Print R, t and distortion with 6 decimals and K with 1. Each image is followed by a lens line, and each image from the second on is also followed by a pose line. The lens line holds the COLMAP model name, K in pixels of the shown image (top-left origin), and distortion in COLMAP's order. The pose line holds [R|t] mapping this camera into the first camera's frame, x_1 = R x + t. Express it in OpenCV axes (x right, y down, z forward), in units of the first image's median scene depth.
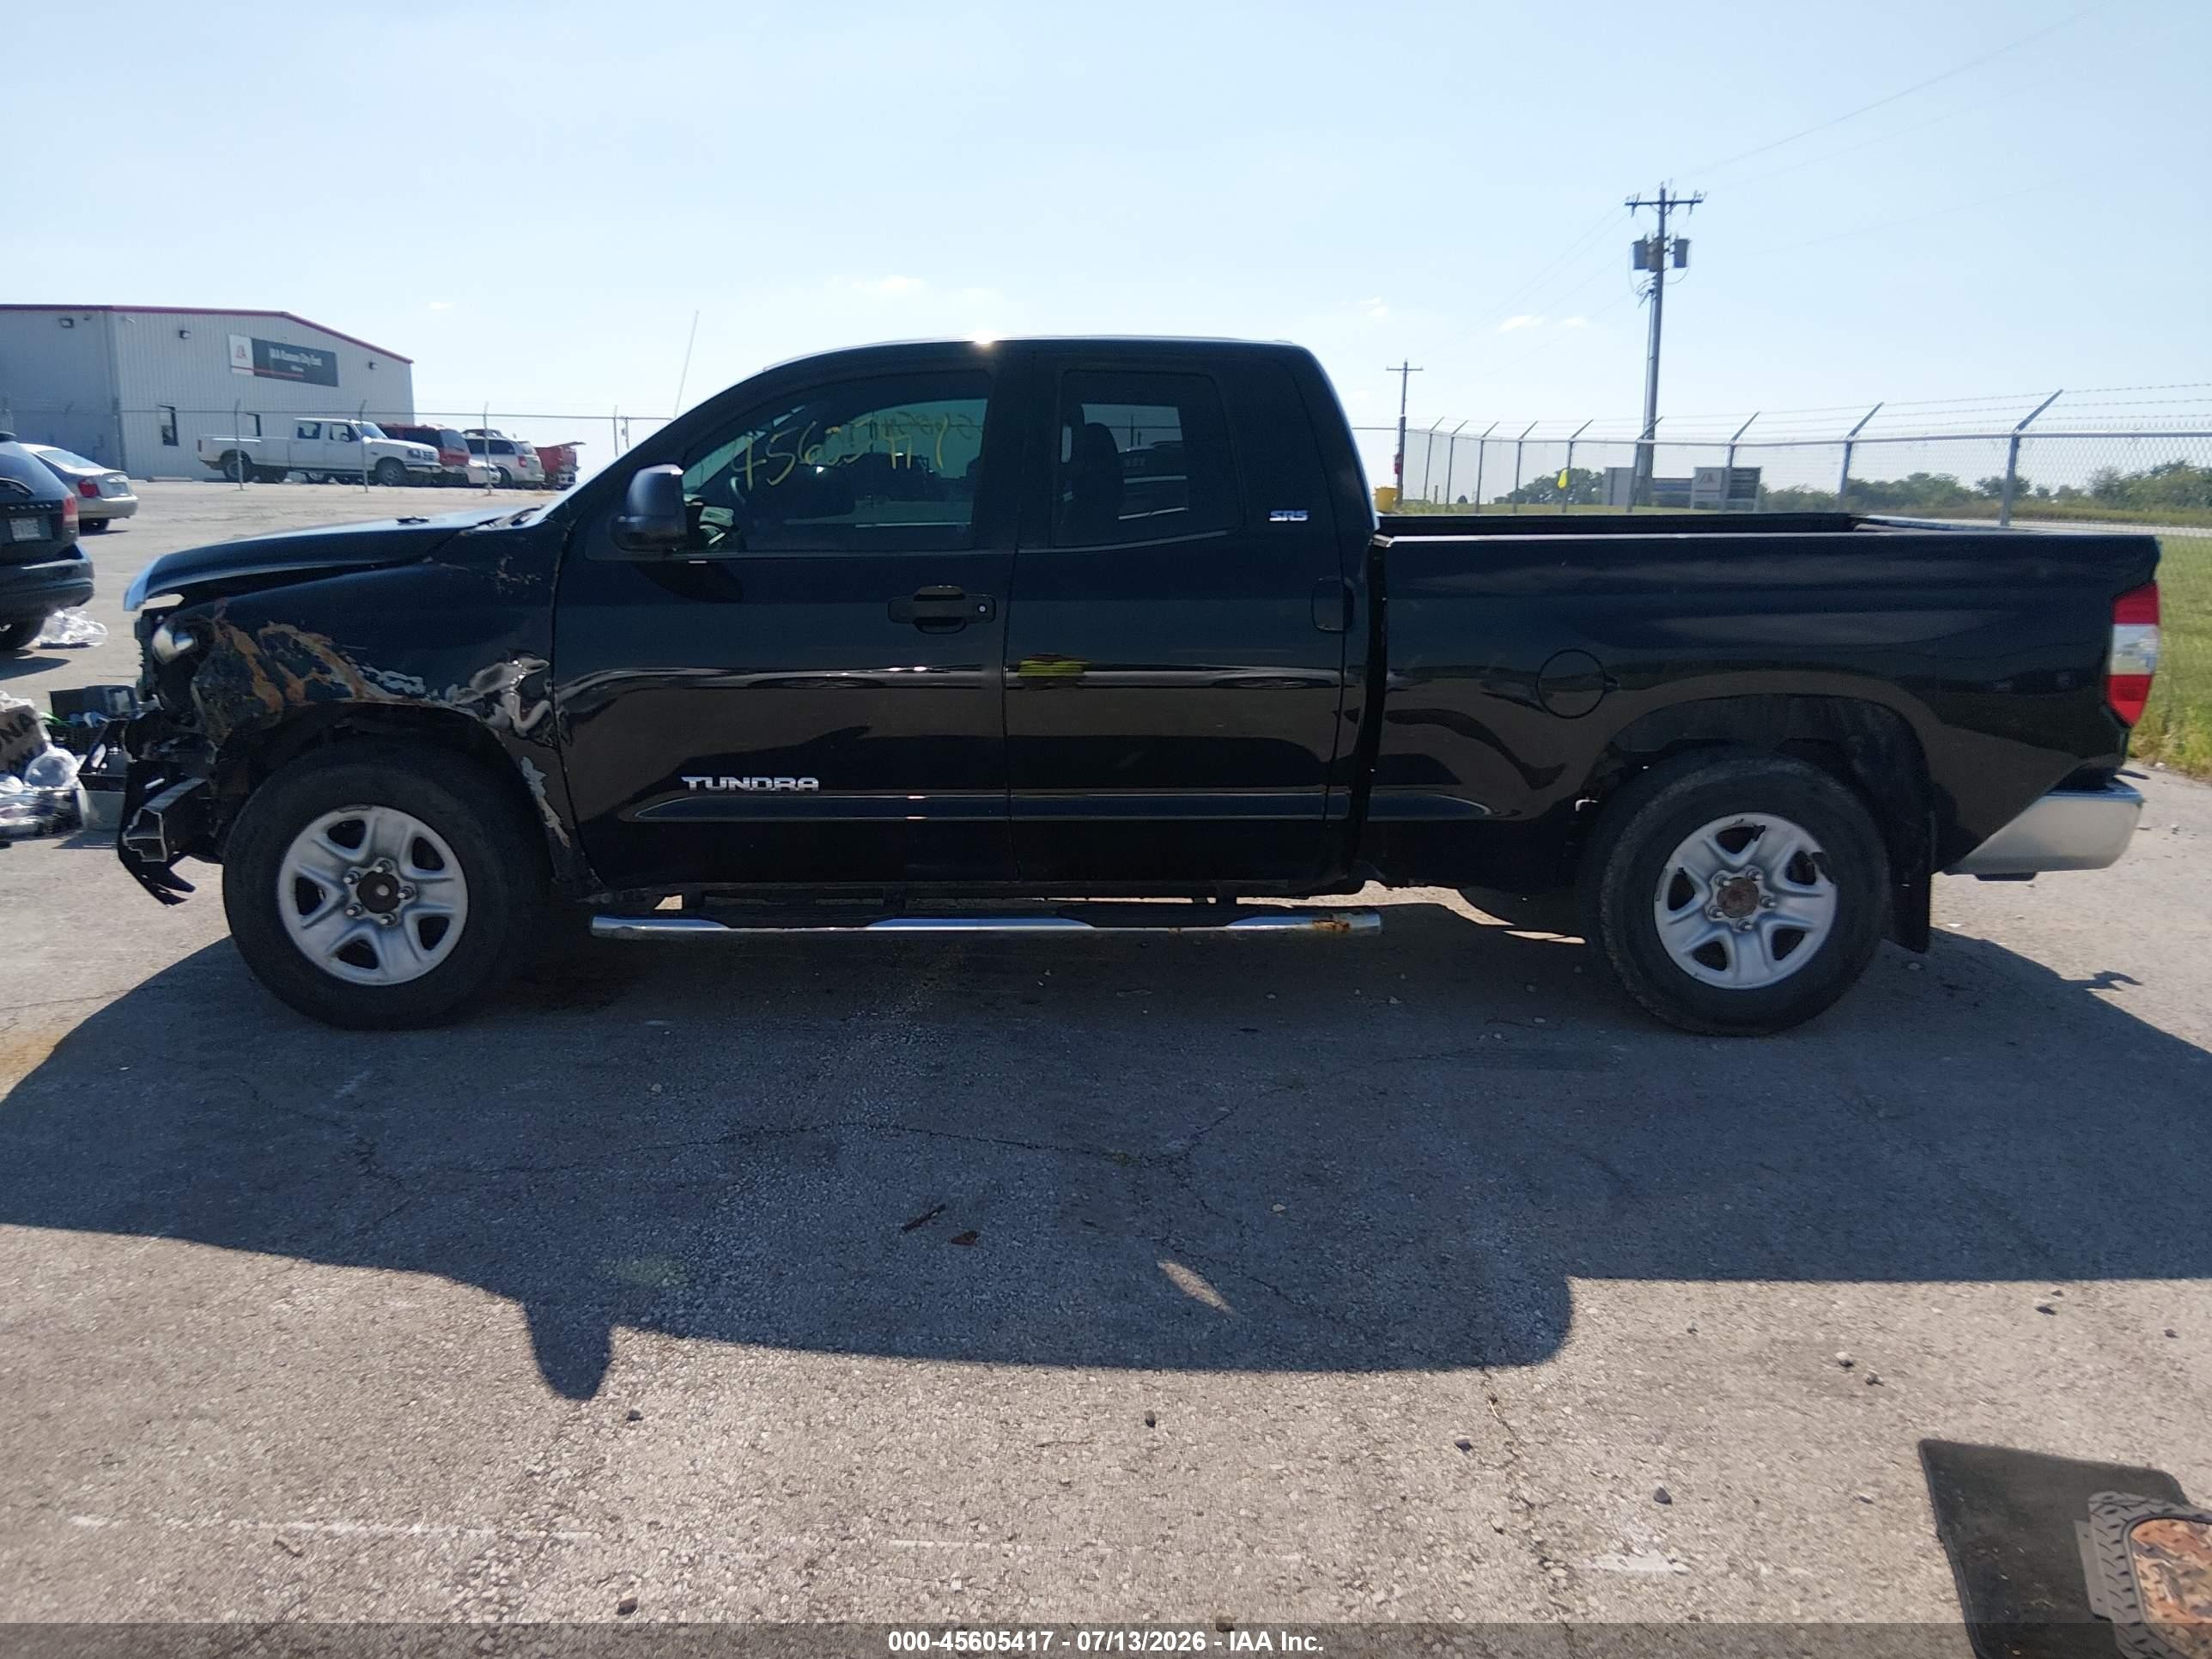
lens RADIAL K [[1652.7, 0, 1098.7], [0, 1652.7, 821.6], [0, 0, 1]] dist [0.006141, -0.026912]
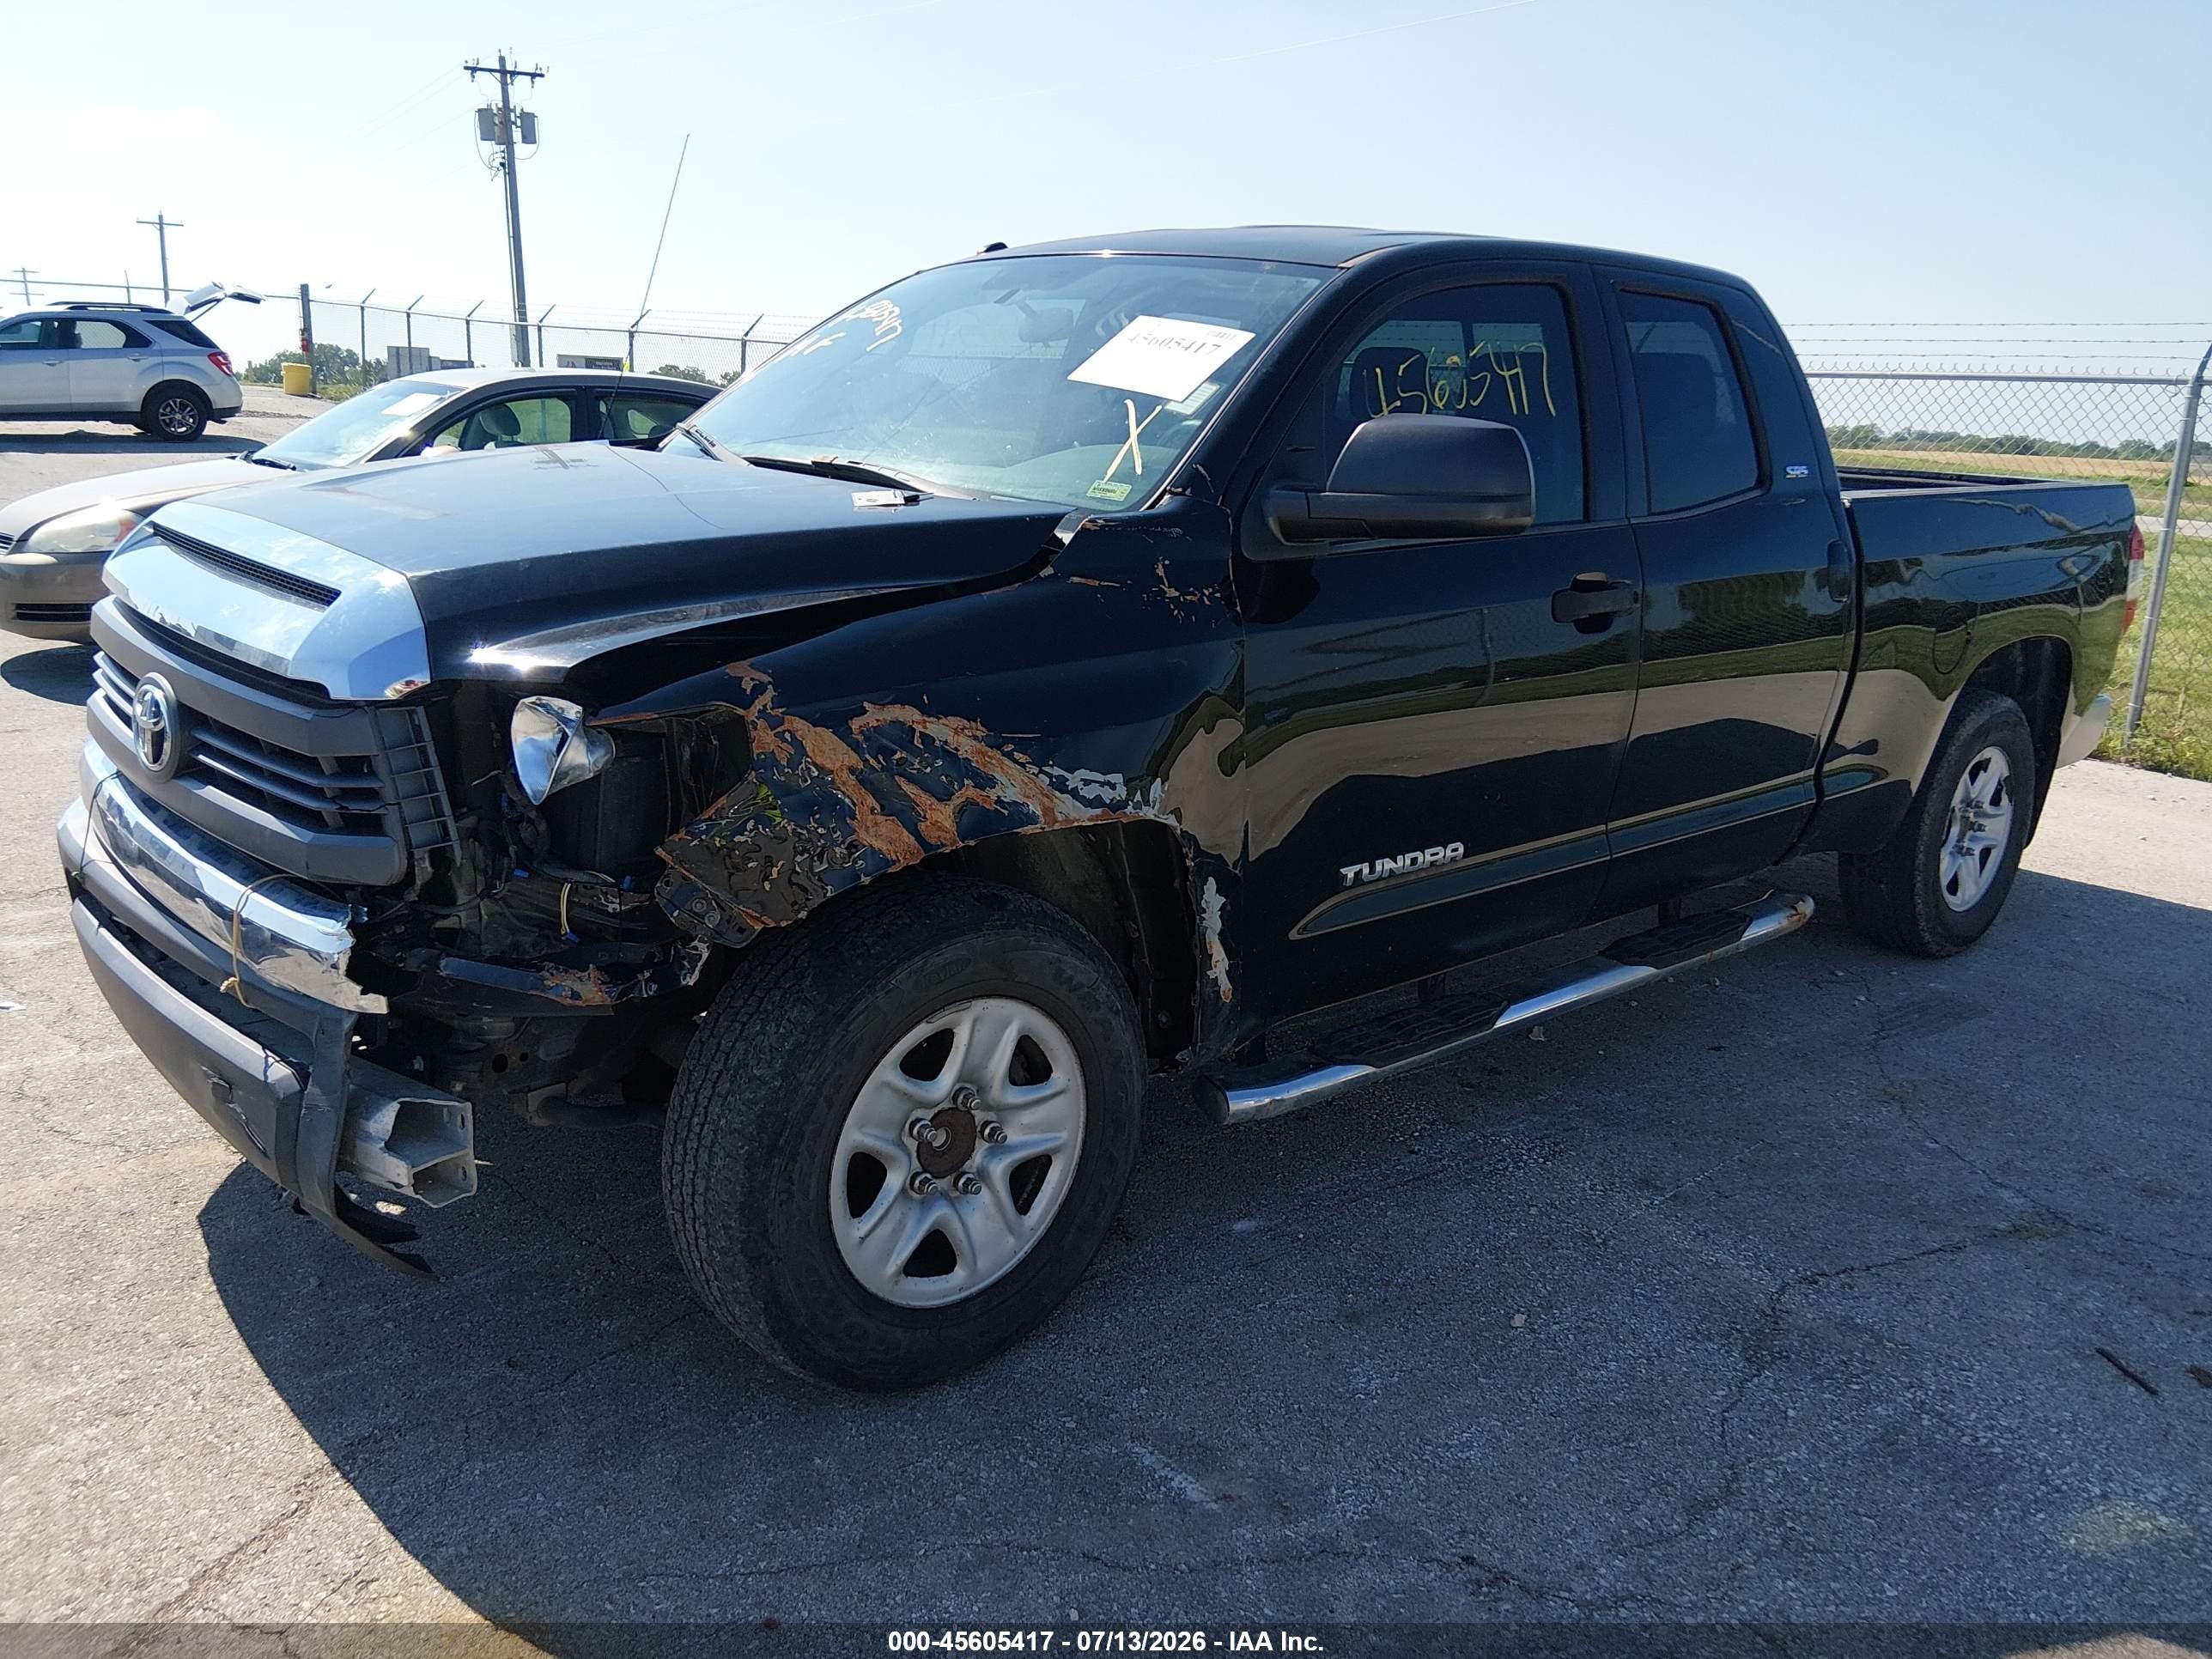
lens RADIAL K [[1652.7, 0, 1218.1], [0, 1652.7, 847.4], [0, 0, 1]] dist [0.006141, -0.026912]
pose [[0.787281, -0.147561, 0.598677, -0.737253], [0.105644, 0.988865, 0.104809, -0.118873], [-0.607477, -0.019268, 0.794104, 0.506607]]
